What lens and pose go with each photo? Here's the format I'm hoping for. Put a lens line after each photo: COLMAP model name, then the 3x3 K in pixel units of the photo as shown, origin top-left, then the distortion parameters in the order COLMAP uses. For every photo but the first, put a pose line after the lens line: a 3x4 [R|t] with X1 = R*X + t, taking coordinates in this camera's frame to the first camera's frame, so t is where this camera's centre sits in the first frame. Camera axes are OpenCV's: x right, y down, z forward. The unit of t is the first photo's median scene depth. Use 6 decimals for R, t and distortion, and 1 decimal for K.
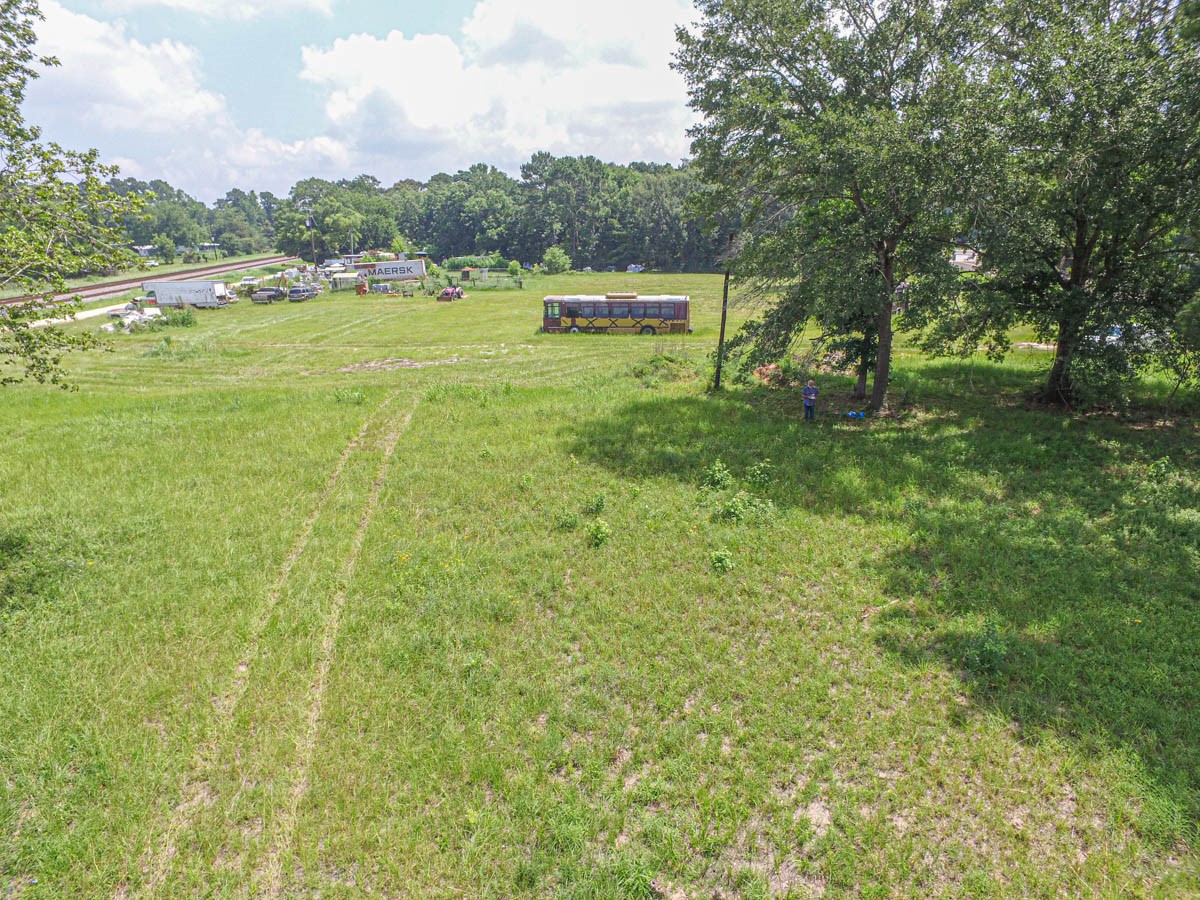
lens RADIAL K [[704.3, 0, 600.0], [0, 704.3, 450.0], [0, 0, 1]] dist [-0.008383, 0.010504]
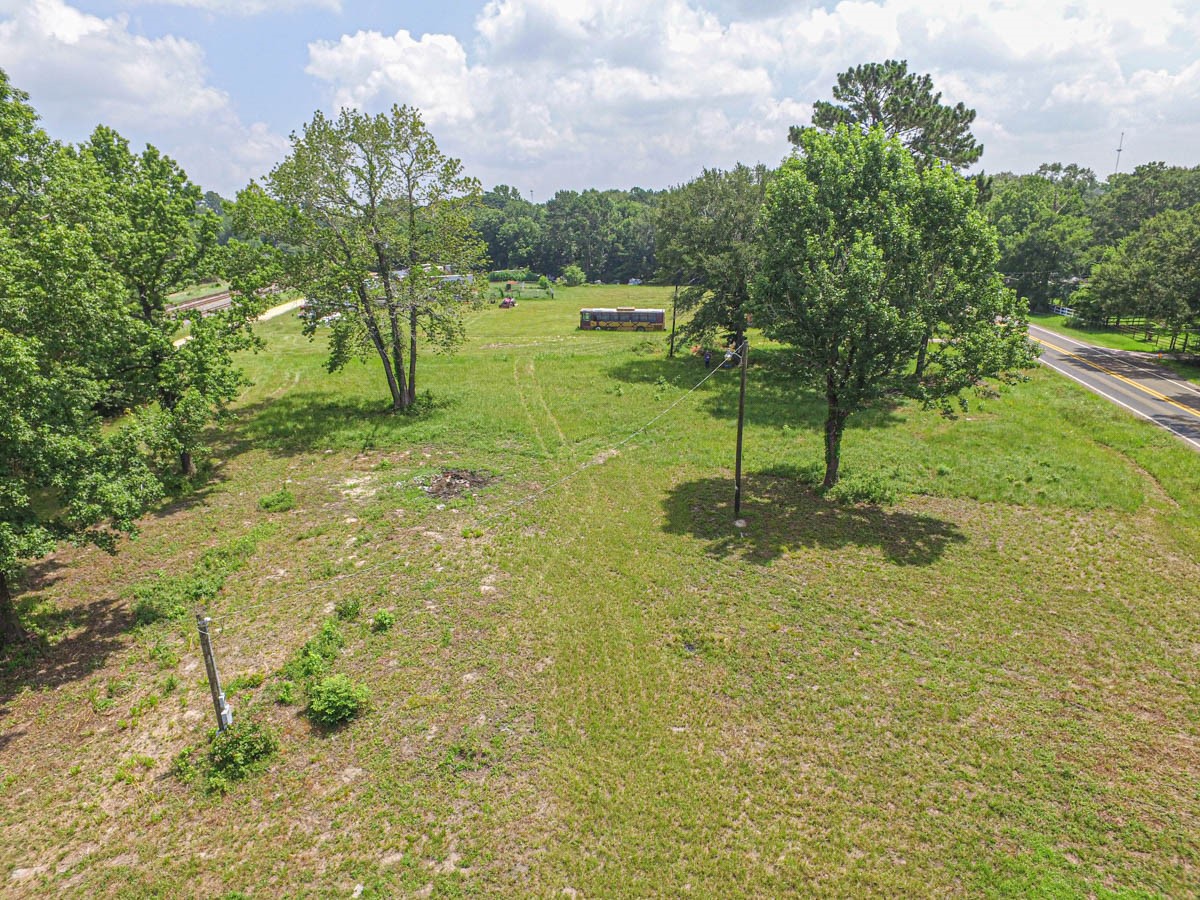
lens RADIAL K [[704.3, 0, 600.0], [0, 704.3, 450.0], [0, 0, 1]] dist [-0.008383, 0.010504]
pose [[0.999951, 0.009837, 0.001100, -0.013506], [-0.009837, 0.999951, 0.000678, 0.055279], [-0.001094, -0.000689, 0.999999, -0.317779]]
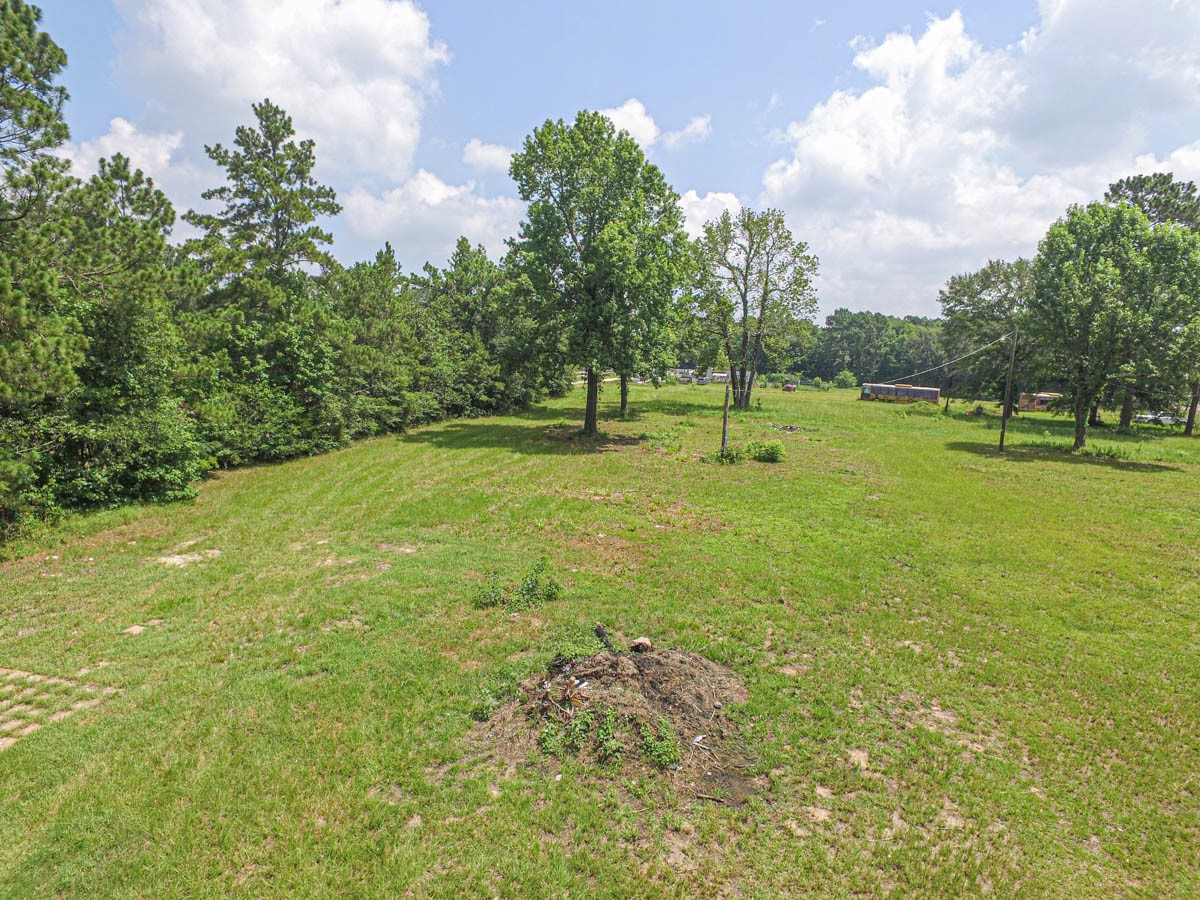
lens RADIAL K [[704.3, 0, 600.0], [0, 704.3, 450.0], [0, 0, 1]] dist [-0.008383, 0.010504]
pose [[0.936503, 0.114004, -0.331610, -0.040884], [-0.171604, 0.973698, -0.149880, 0.179825], [0.305801, 0.197269, 0.931435, -0.488446]]
